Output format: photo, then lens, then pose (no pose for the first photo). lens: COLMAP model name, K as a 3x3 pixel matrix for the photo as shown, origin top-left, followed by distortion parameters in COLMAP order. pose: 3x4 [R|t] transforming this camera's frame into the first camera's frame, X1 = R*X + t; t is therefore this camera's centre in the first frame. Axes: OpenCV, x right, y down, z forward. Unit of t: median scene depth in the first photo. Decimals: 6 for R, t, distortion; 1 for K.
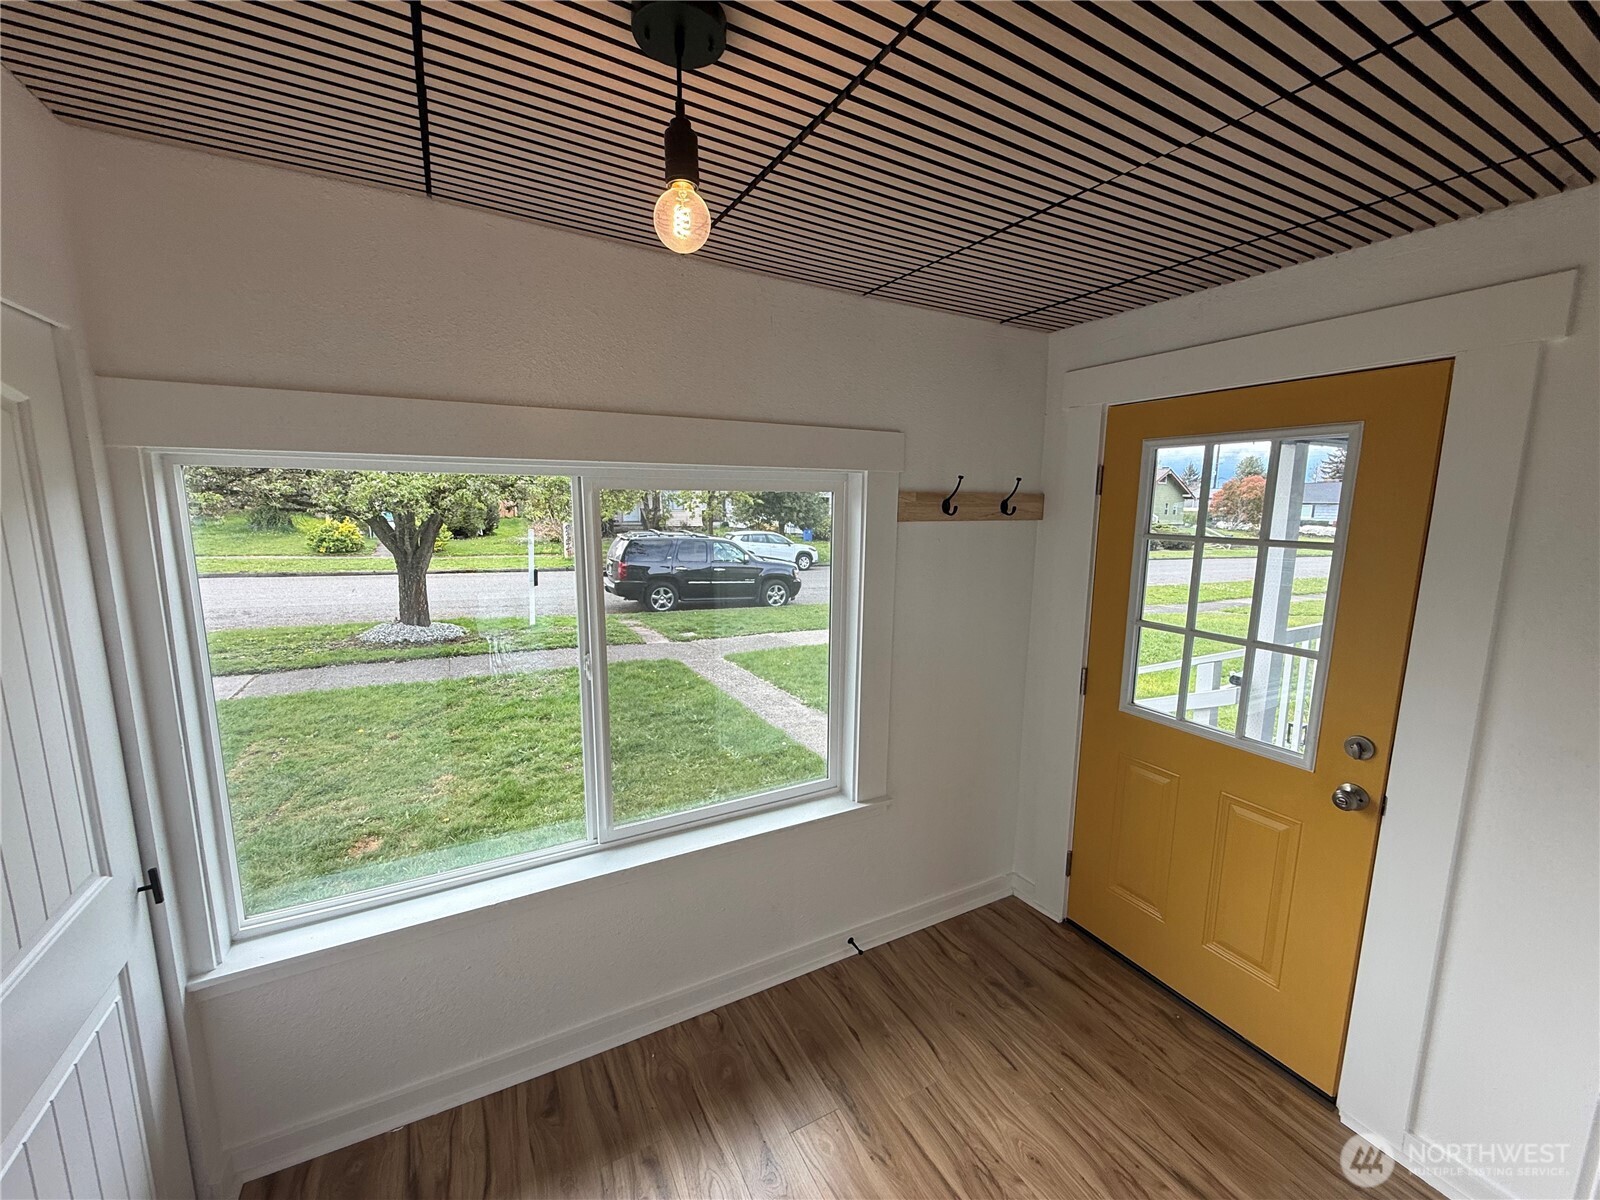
lens RADIAL K [[638.8, 0, 804.2], [0, 638.8, 602.2], [0, 0, 1]] dist [0.001348, 0.000068]
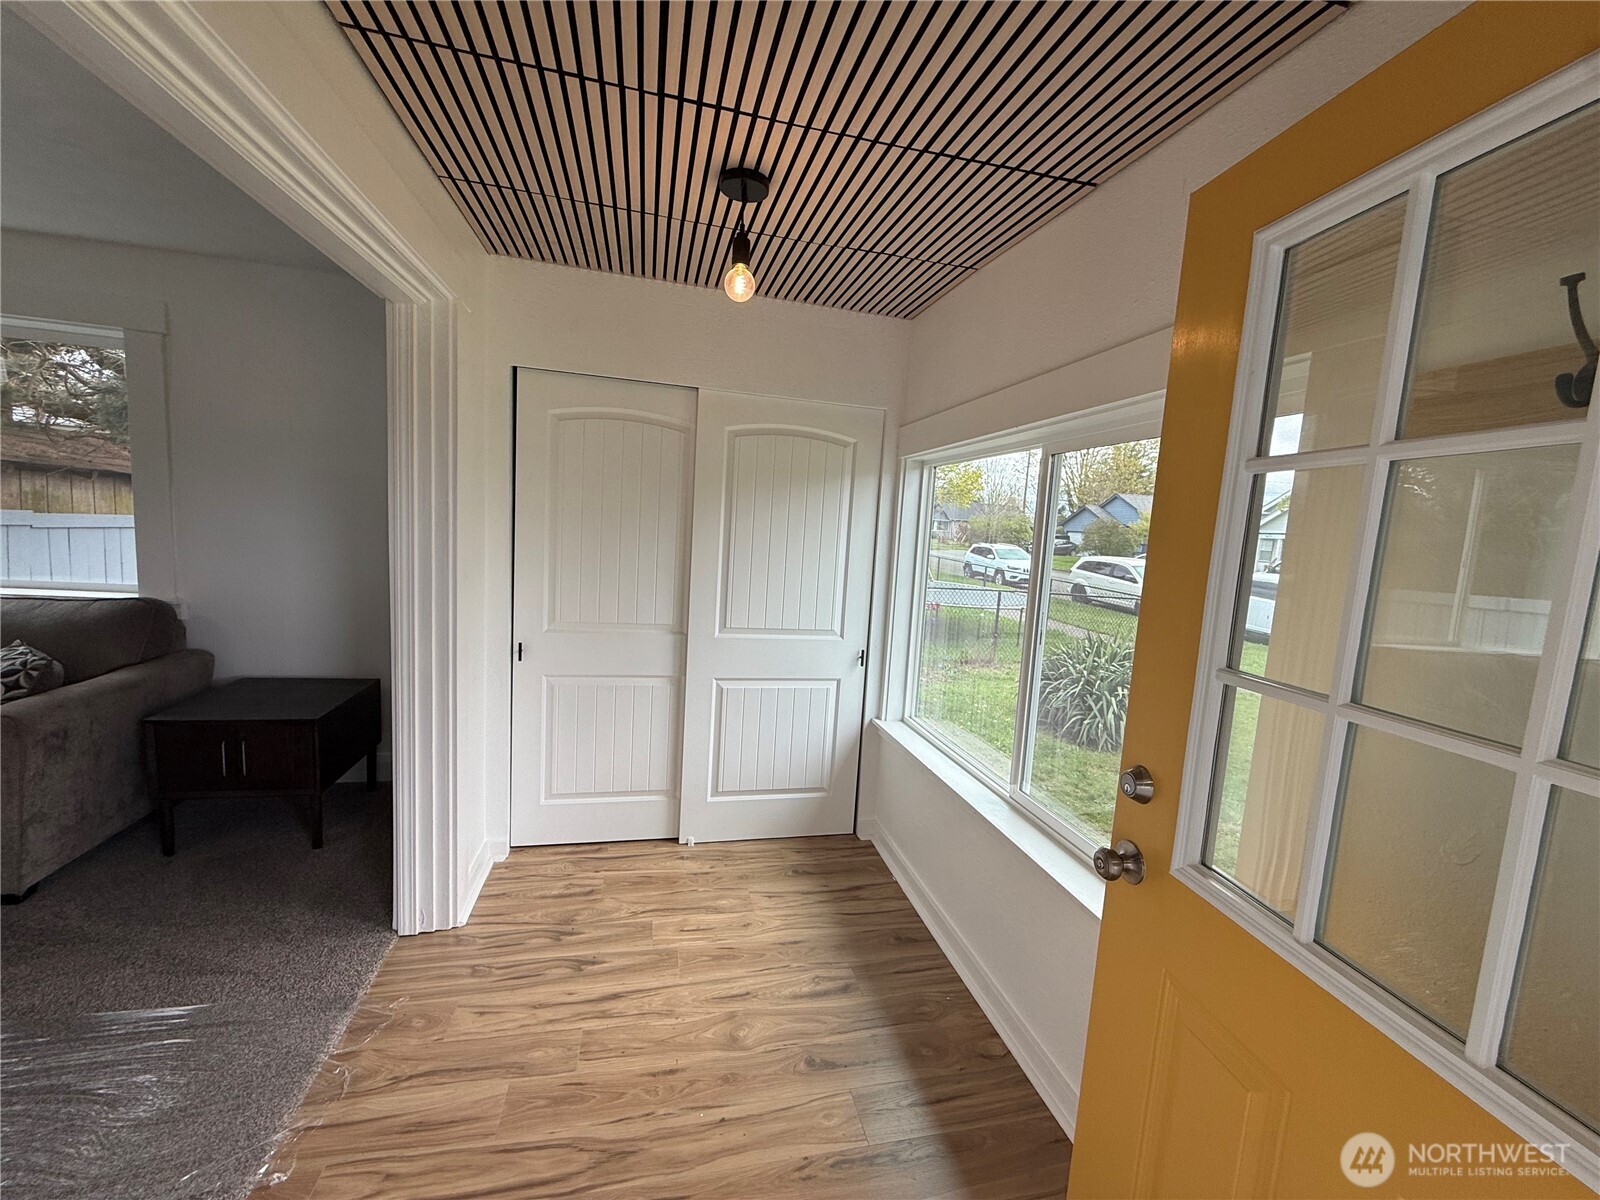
lens RADIAL K [[638.8, 0, 804.2], [0, 638.8, 602.2], [0, 0, 1]] dist [0.001348, 0.000068]
pose [[-0.256769, 0.086663, -0.962579, 0.775076], [-0.214174, 0.966106, 0.144112, -0.008911], [0.942443, 0.243163, -0.229505, 0.873808]]
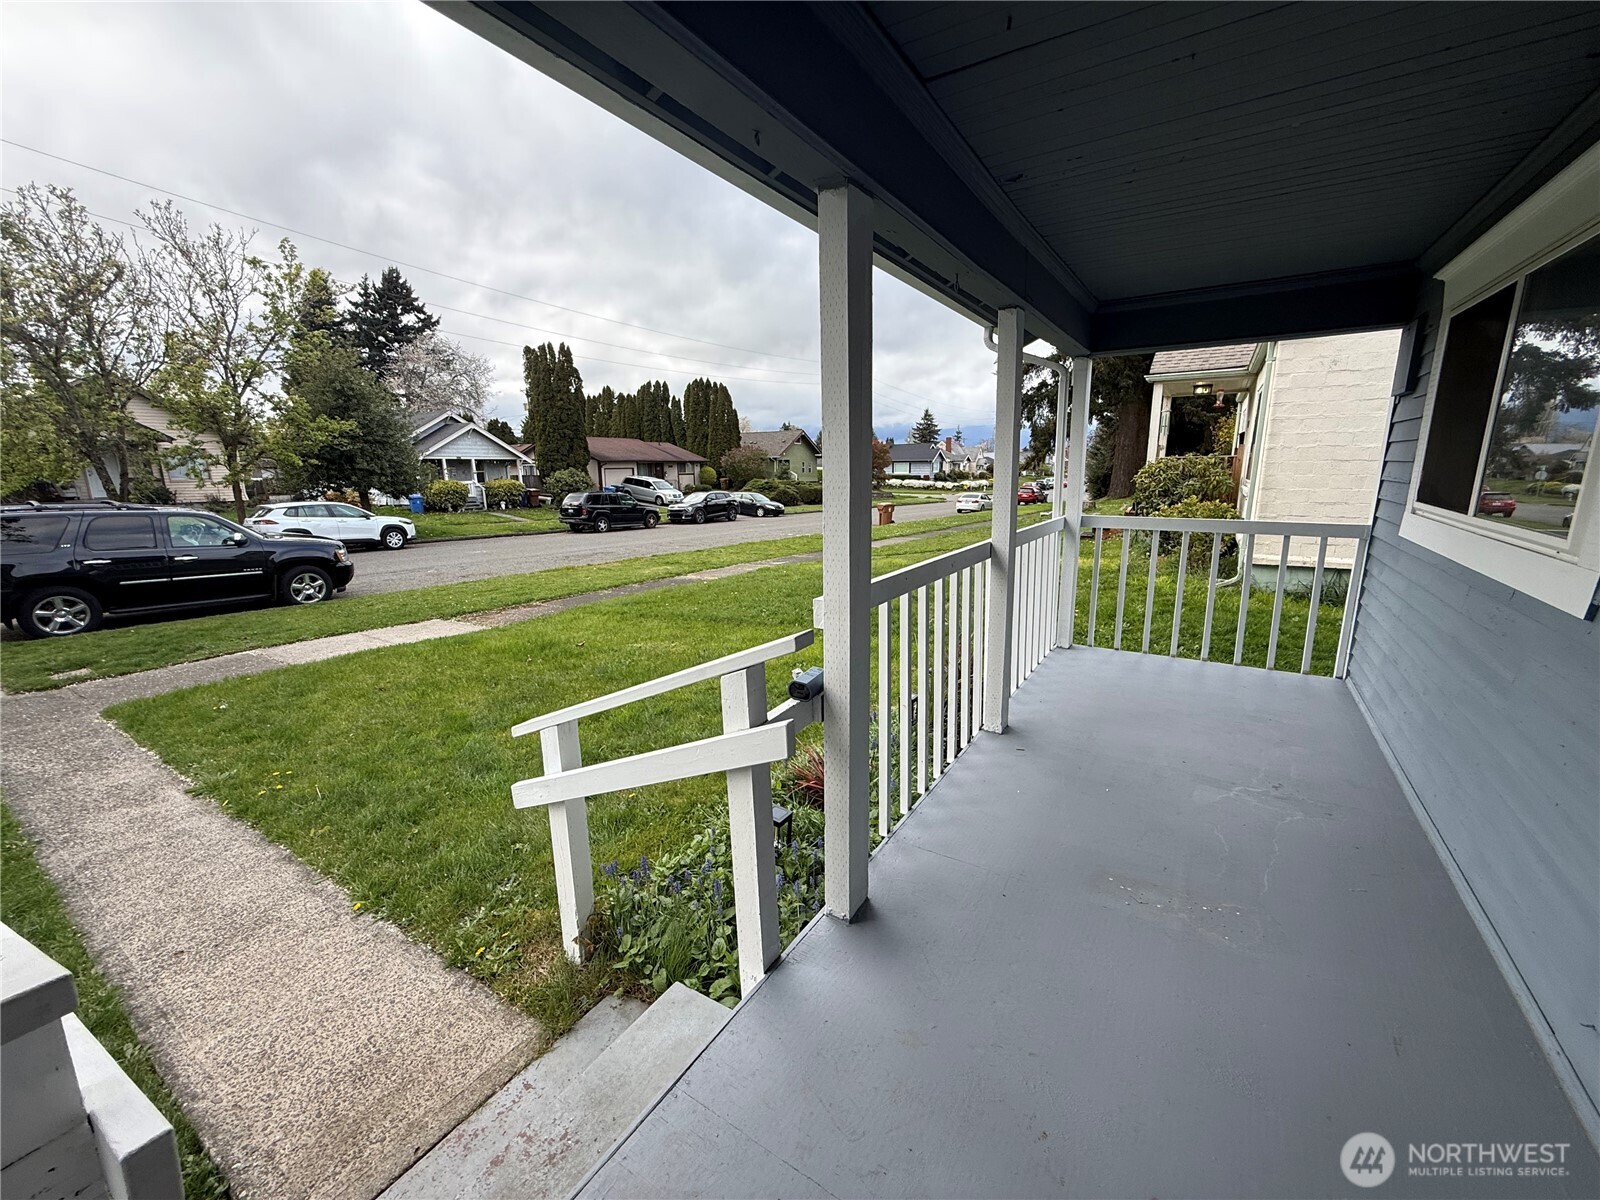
lens RADIAL K [[638.8, 0, 804.2], [0, 638.8, 602.2], [0, 0, 1]] dist [0.001348, 0.000068]
pose [[0.874057, -0.119854, 0.470808, 0.103413], [0.095201, 0.992558, 0.075936, 0.003479], [-0.476405, -0.021551, 0.878962, 0.127923]]
